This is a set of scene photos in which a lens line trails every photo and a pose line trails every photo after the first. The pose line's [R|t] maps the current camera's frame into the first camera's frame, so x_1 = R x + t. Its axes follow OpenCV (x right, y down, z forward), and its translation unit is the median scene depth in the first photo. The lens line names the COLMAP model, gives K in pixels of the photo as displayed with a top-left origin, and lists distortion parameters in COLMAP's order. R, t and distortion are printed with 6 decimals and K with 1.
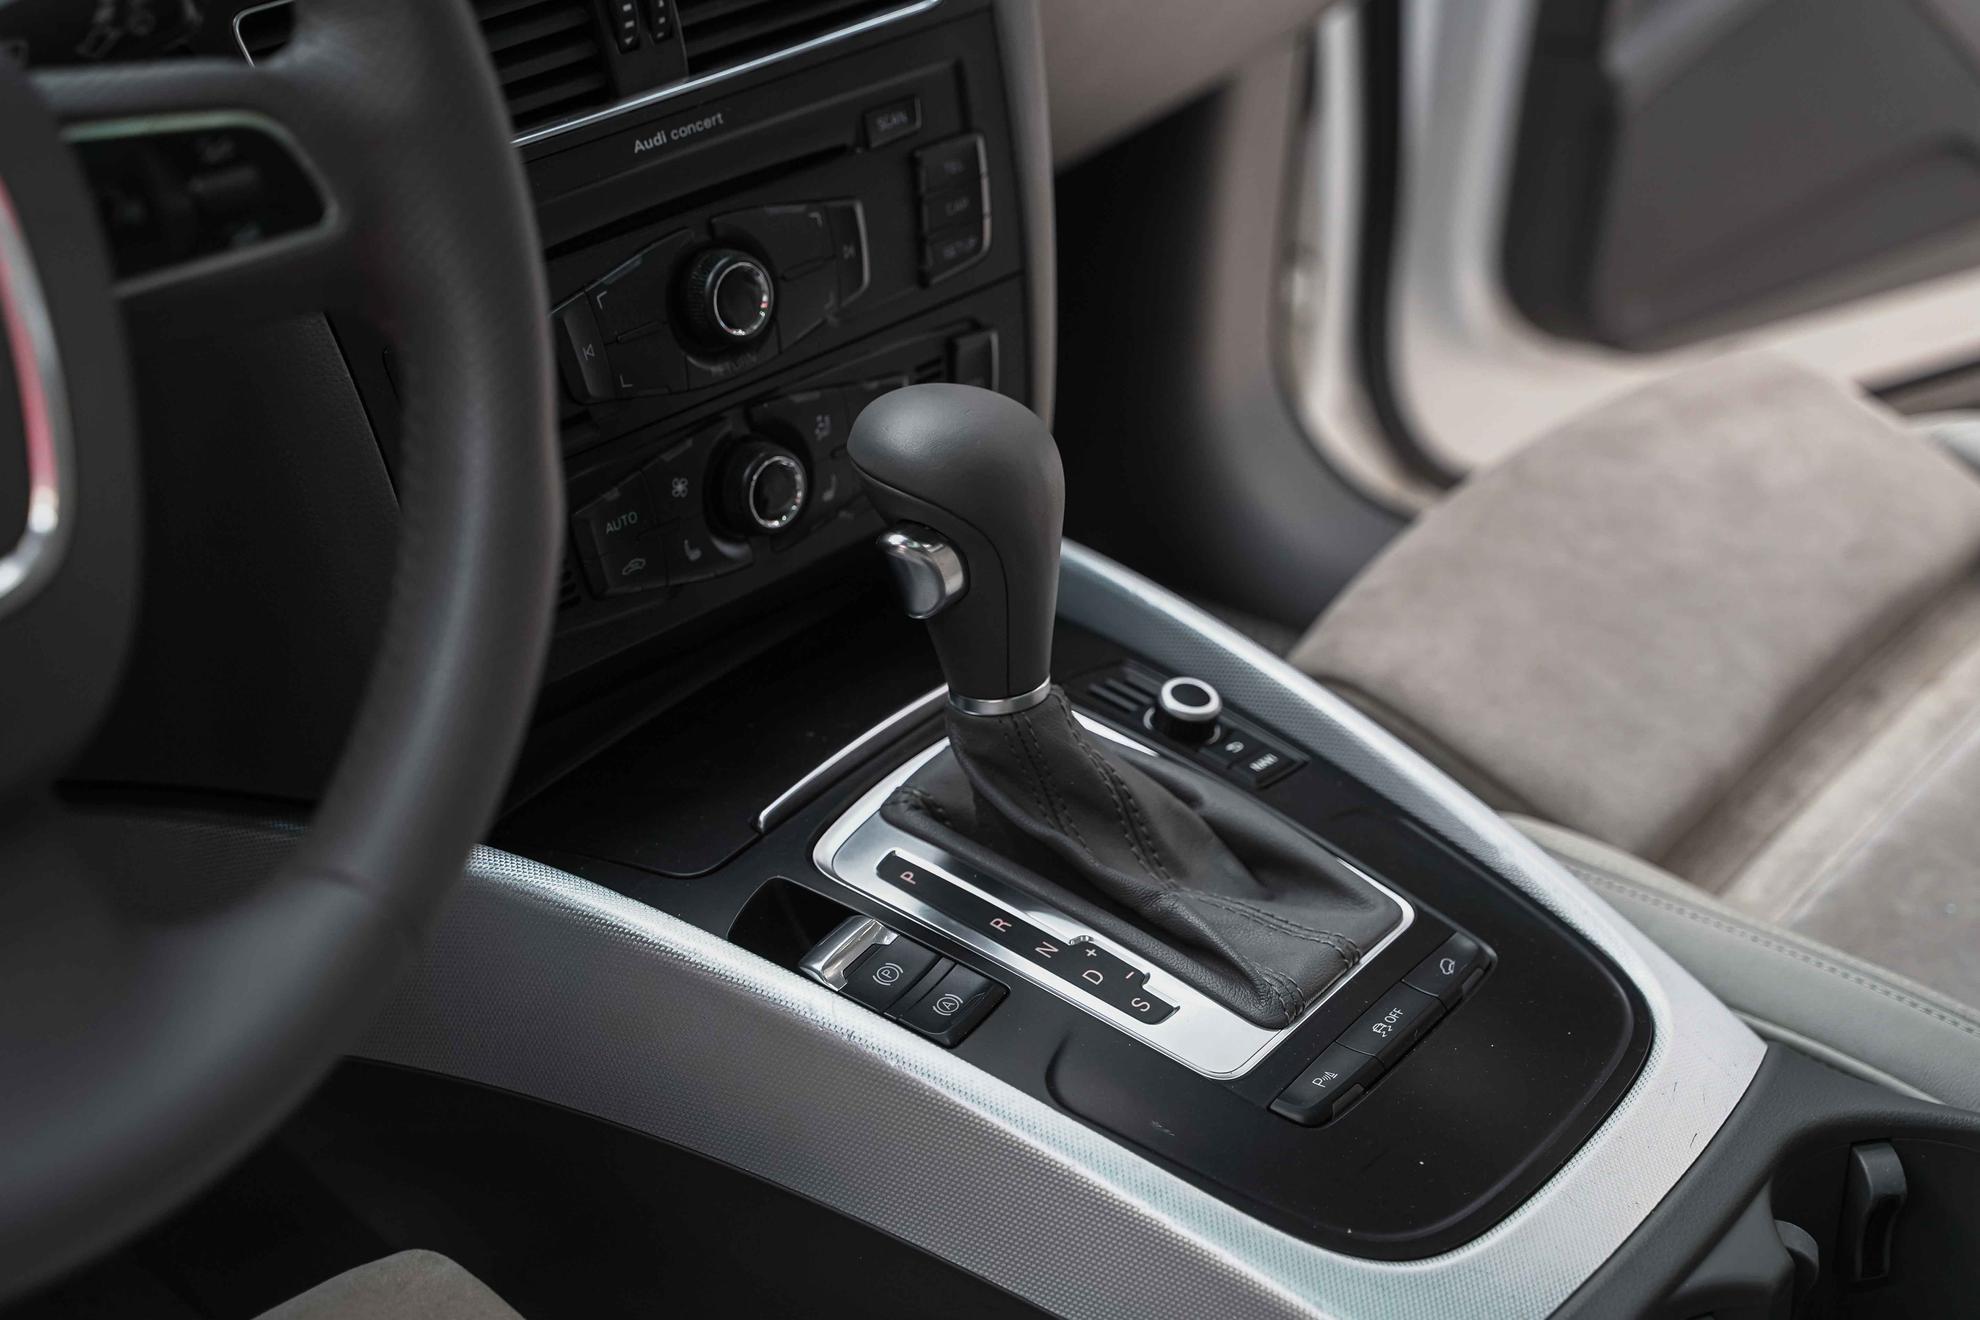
lens RADIAL K [[3483.3, 0, 990.0], [0, 3483.3, 660.0], [0, 0, 1]] dist [0.017420, 0.110535]
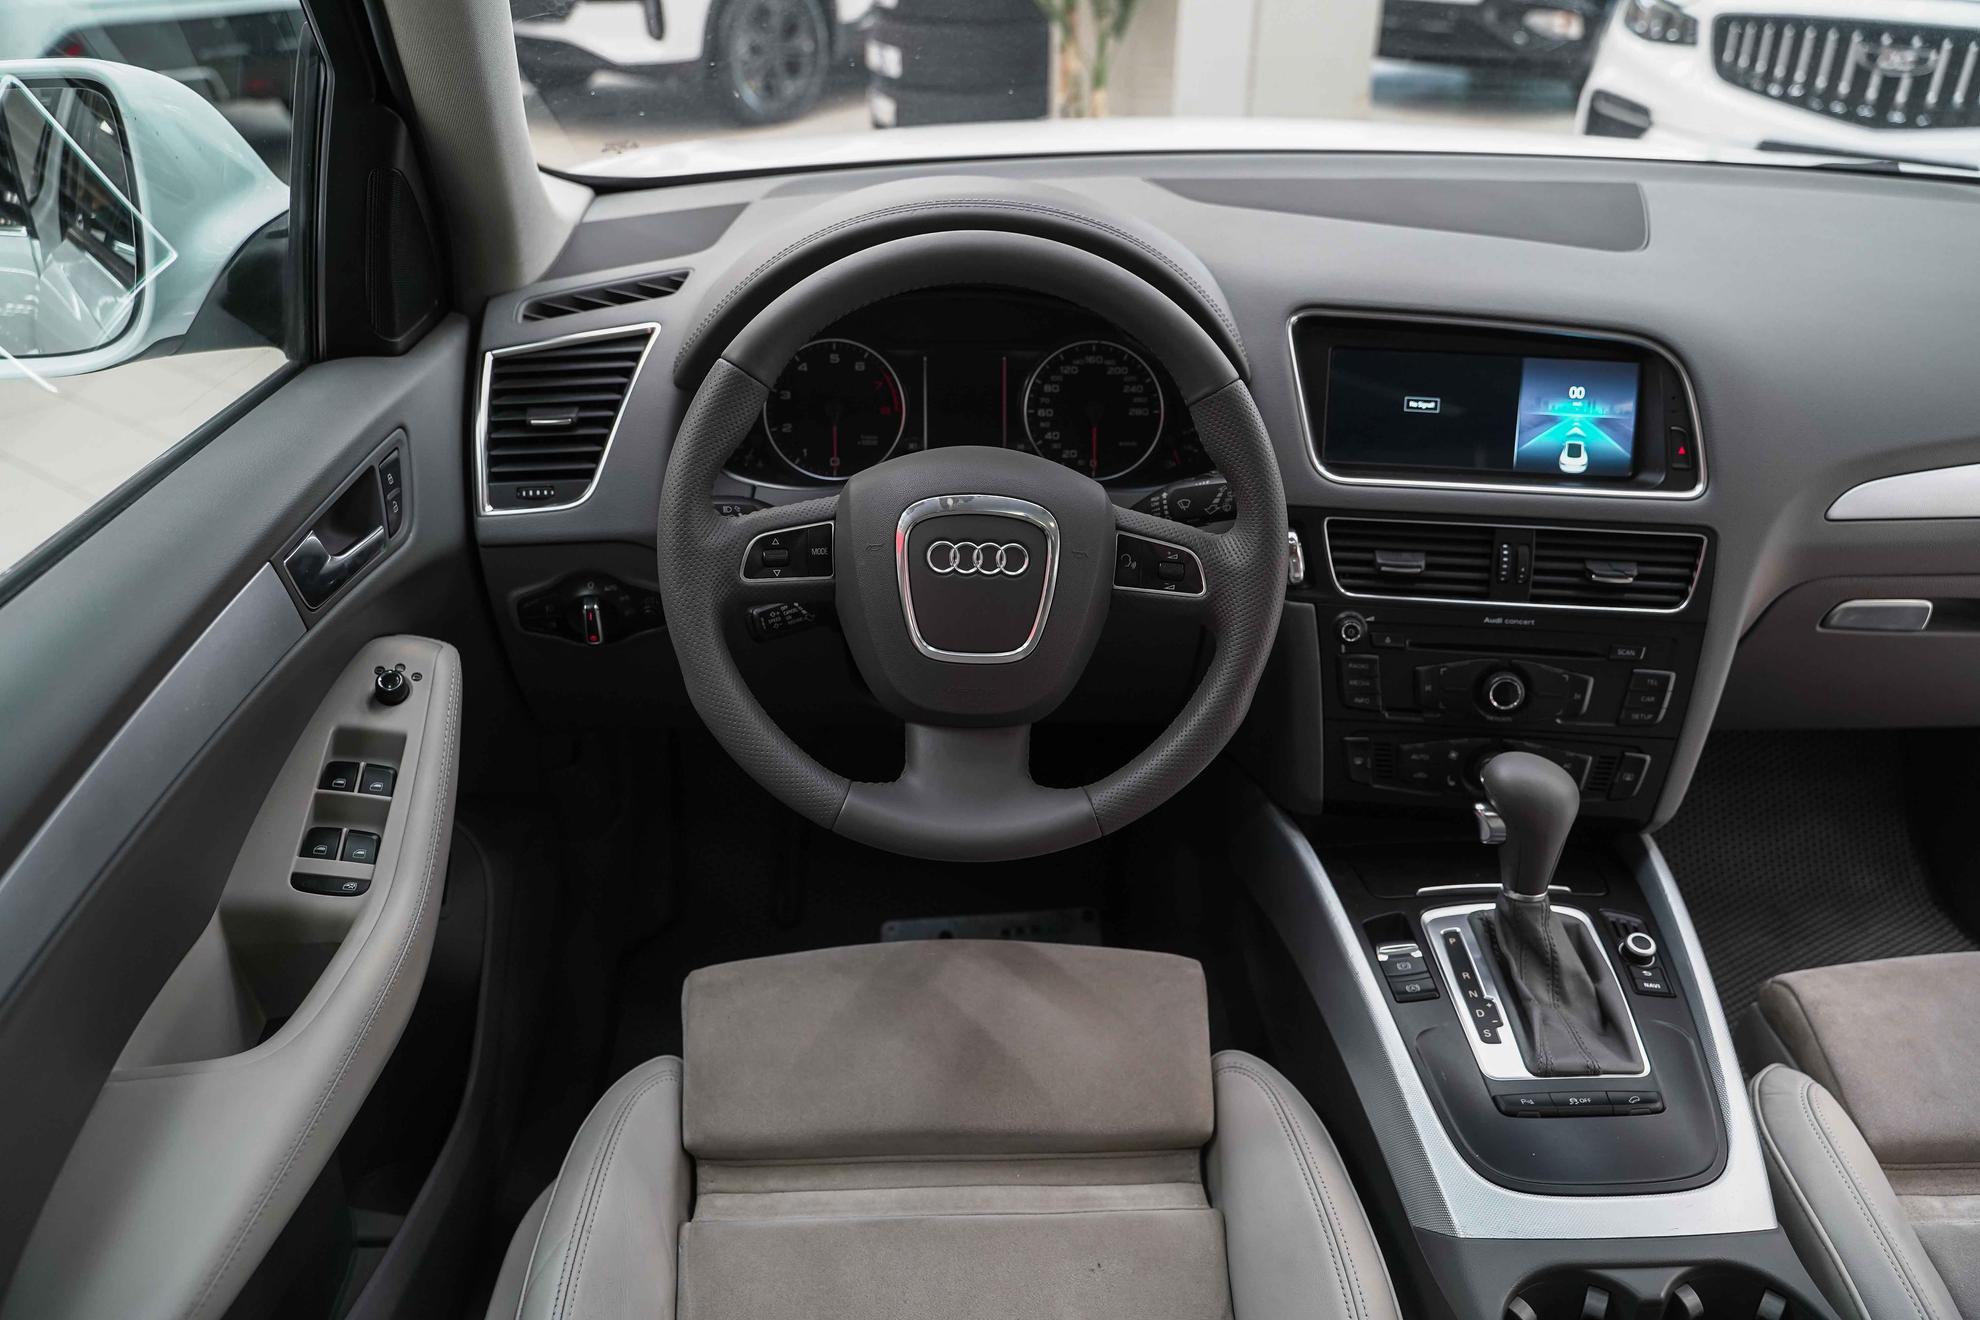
lens RADIAL K [[1552.4, 0, 990.0], [0, 1552.4, 660.0], [0, 0, 1]] dist [-0.012630, -0.005283]
pose [[0.616427, 0.370029, -0.695052, 0.447182], [-0.391746, 0.909826, 0.136938, -0.133422], [0.683047, 0.187871, 0.705798, -0.000052]]
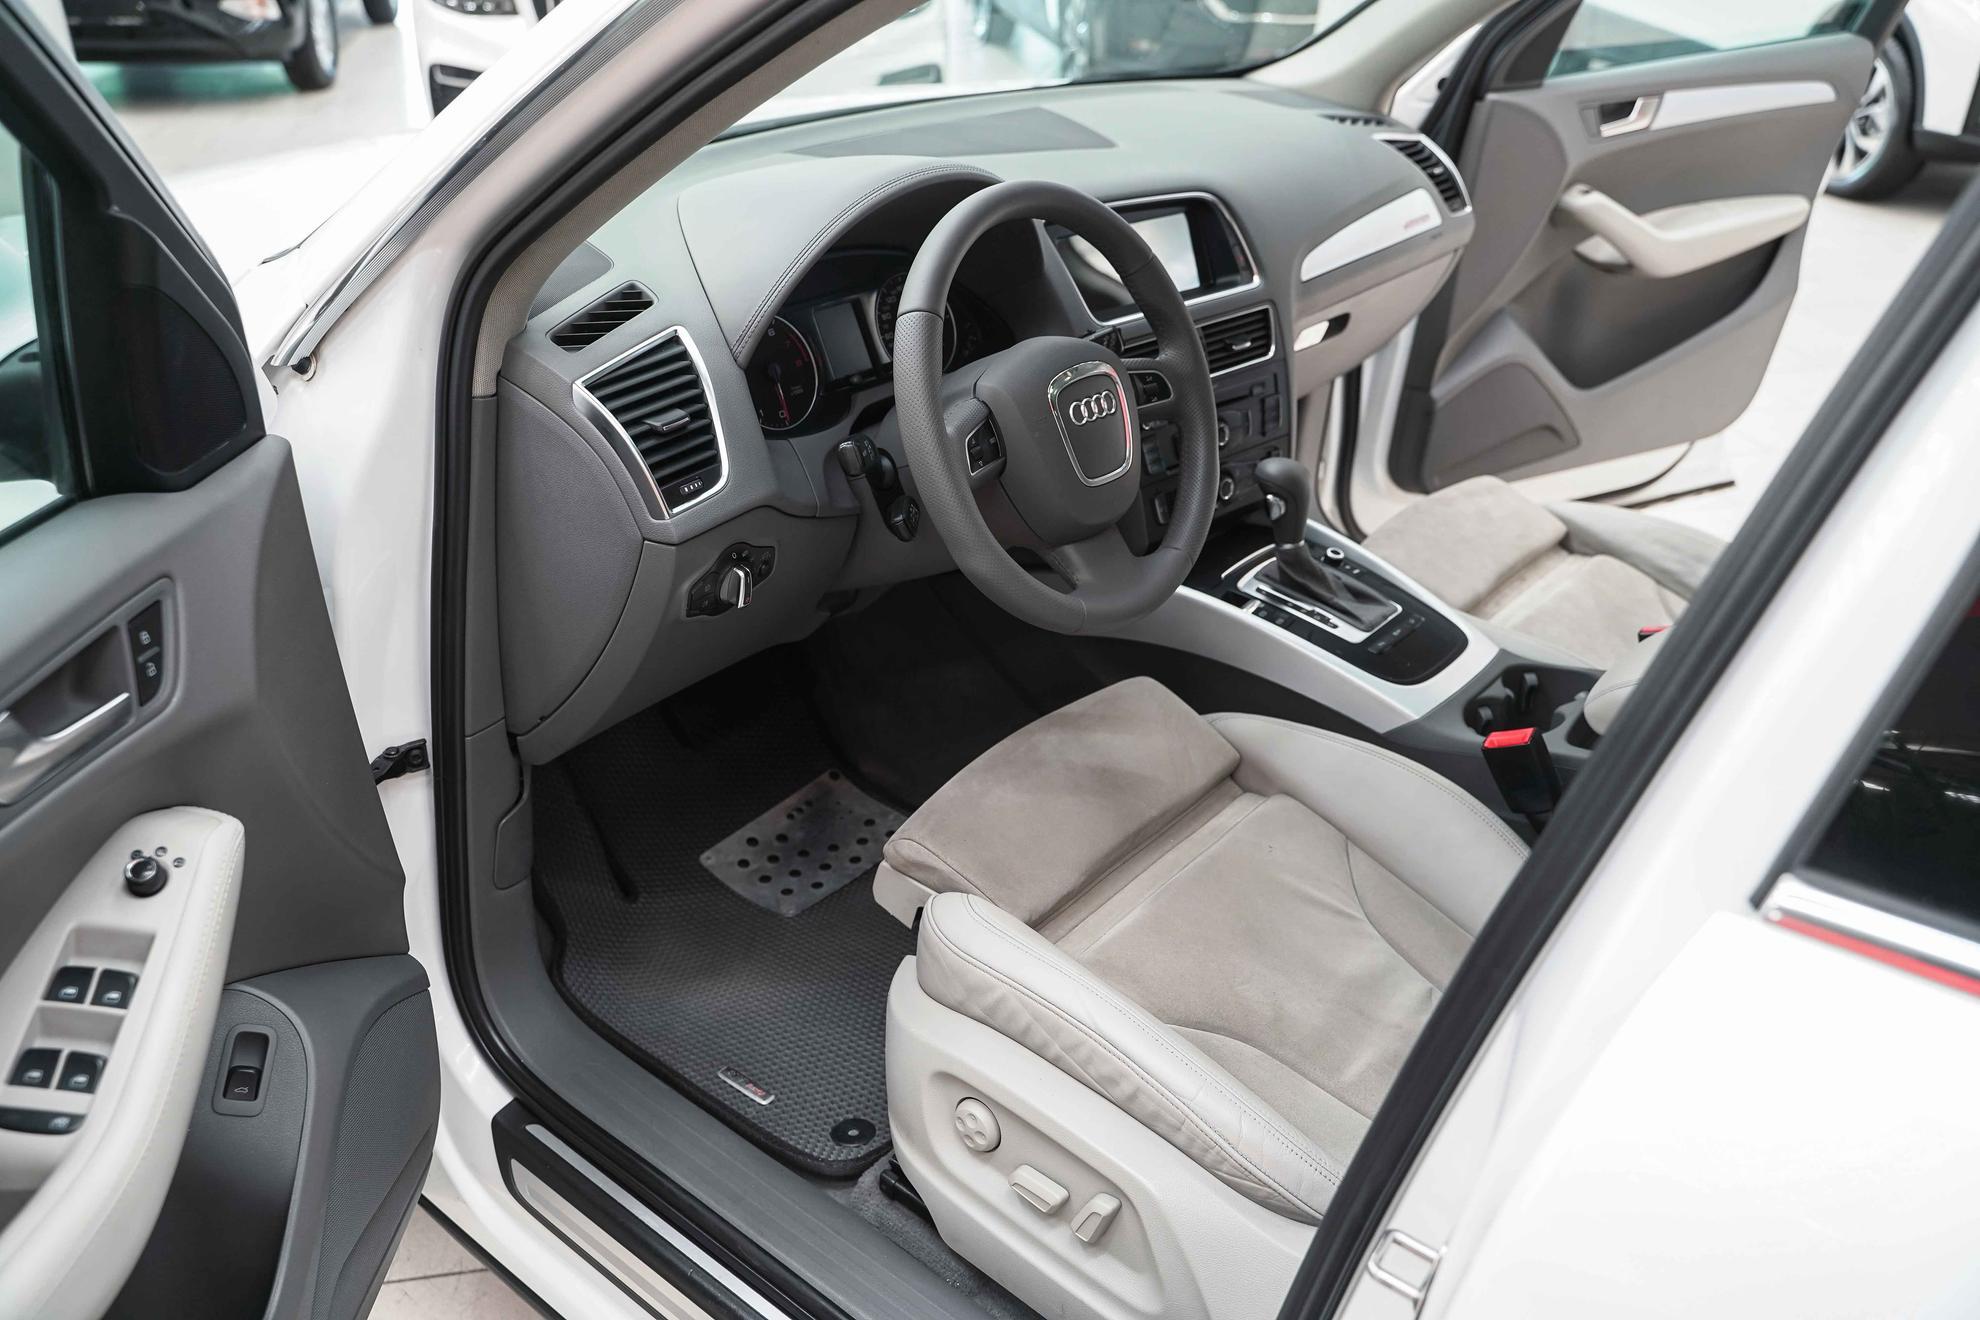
lens RADIAL K [[1537.0, 0, 990.0], [0, 1537.0, 660.0], [0, 0, 1]] dist [0.000042, 0.000207]
pose [[0.997435, 0.034854, -0.062511, -0.207562], [-0.035686, 0.999288, -0.012243, 0.163879], [0.062040, 0.014443, 0.997969, -0.634657]]
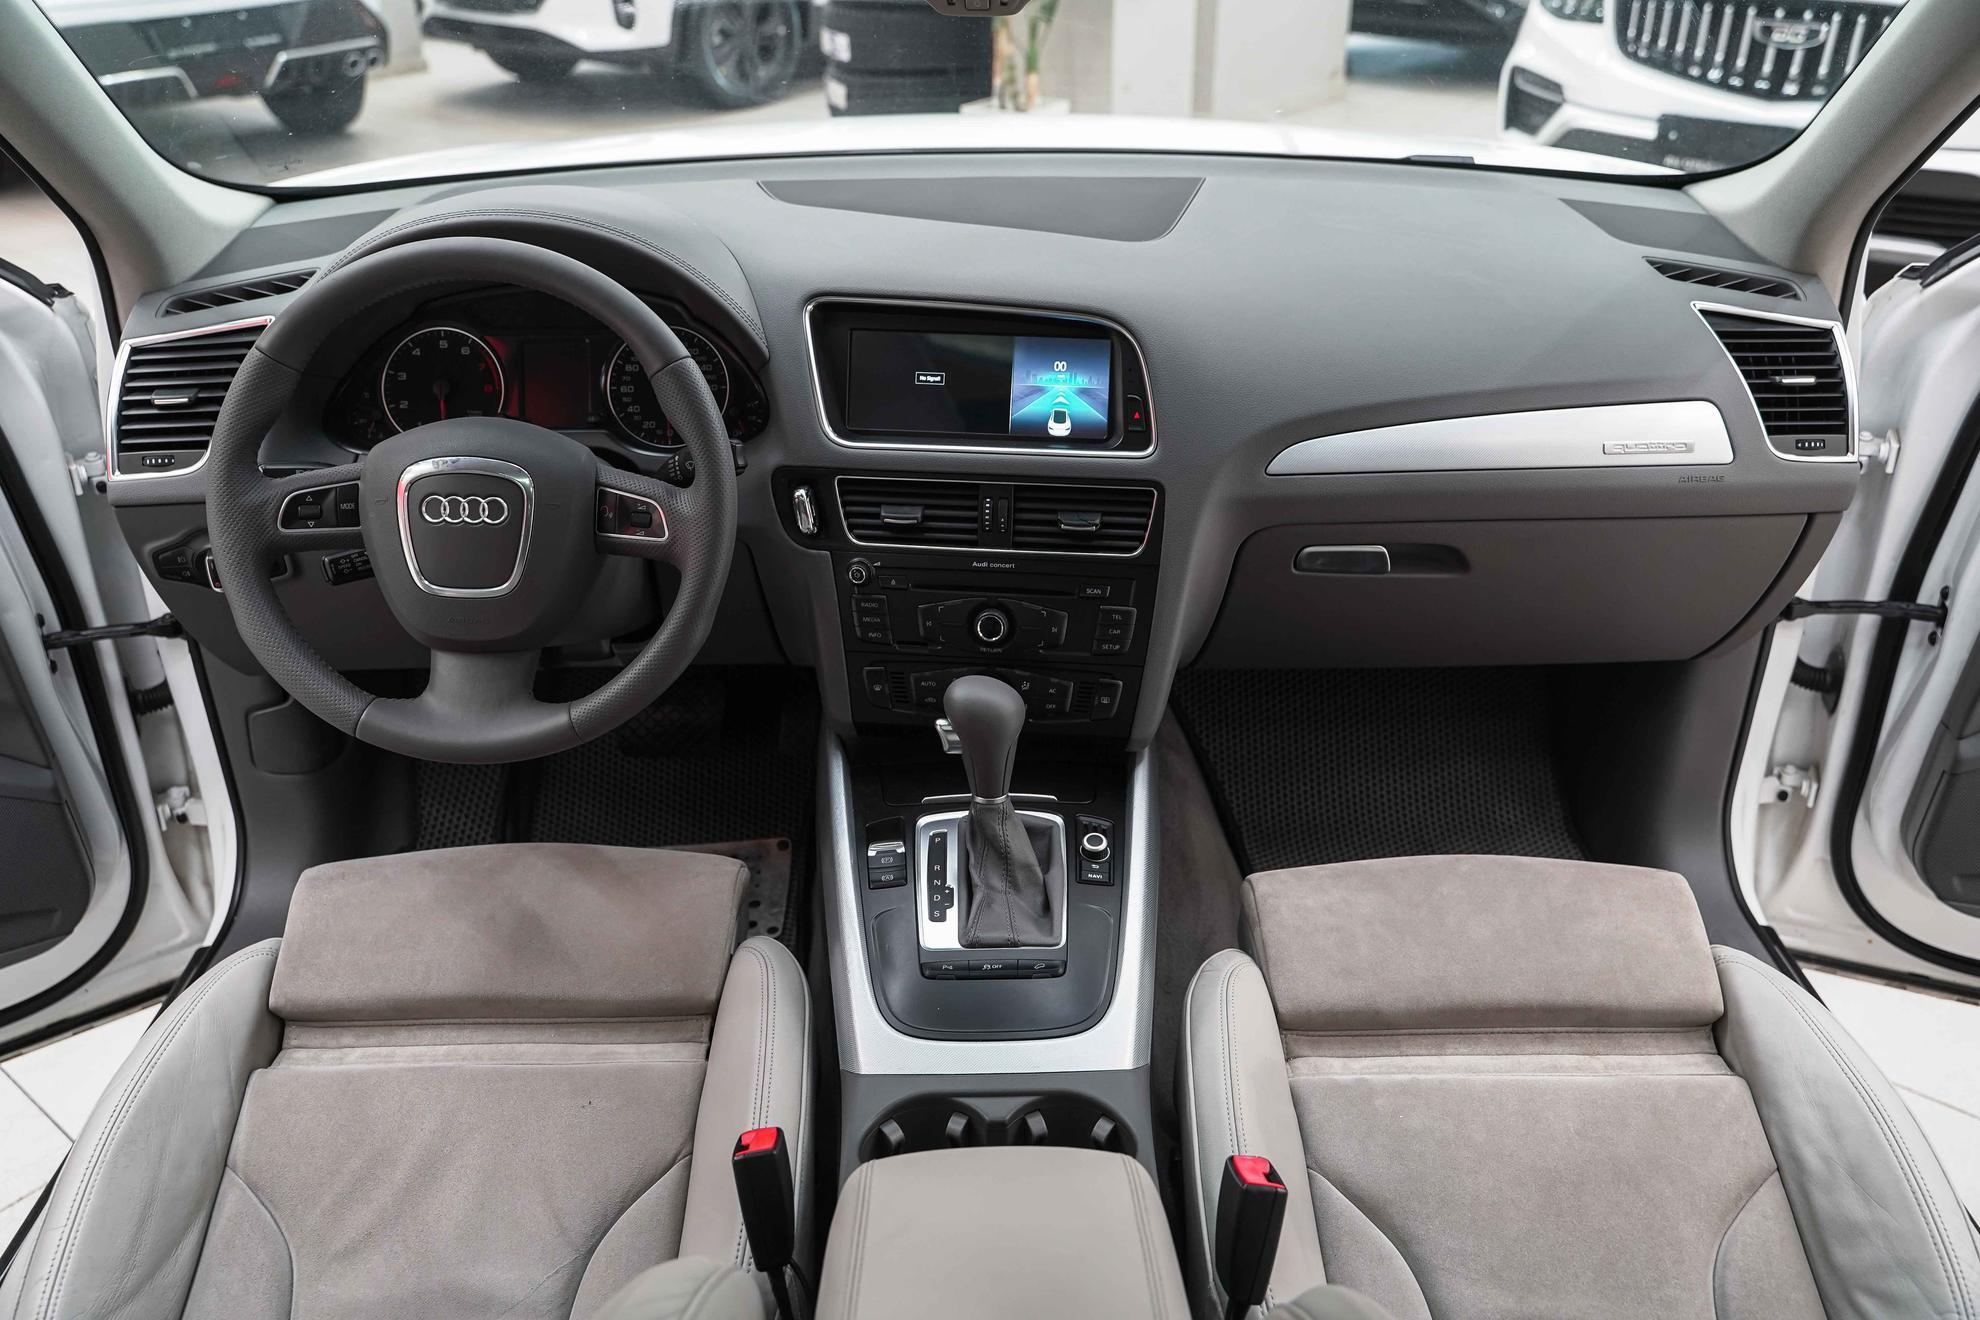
lens RADIAL K [[1571.7, 0, 990.0], [0, 1571.7, 660.0], [0, 0, 1]] dist [-0.011963, -0.000918]
pose [[0.597601, 0.374209, -0.709113, 0.833709], [-0.383207, 0.910160, 0.157358, -0.280043], [0.704290, 0.177700, 0.687312, 0.144971]]
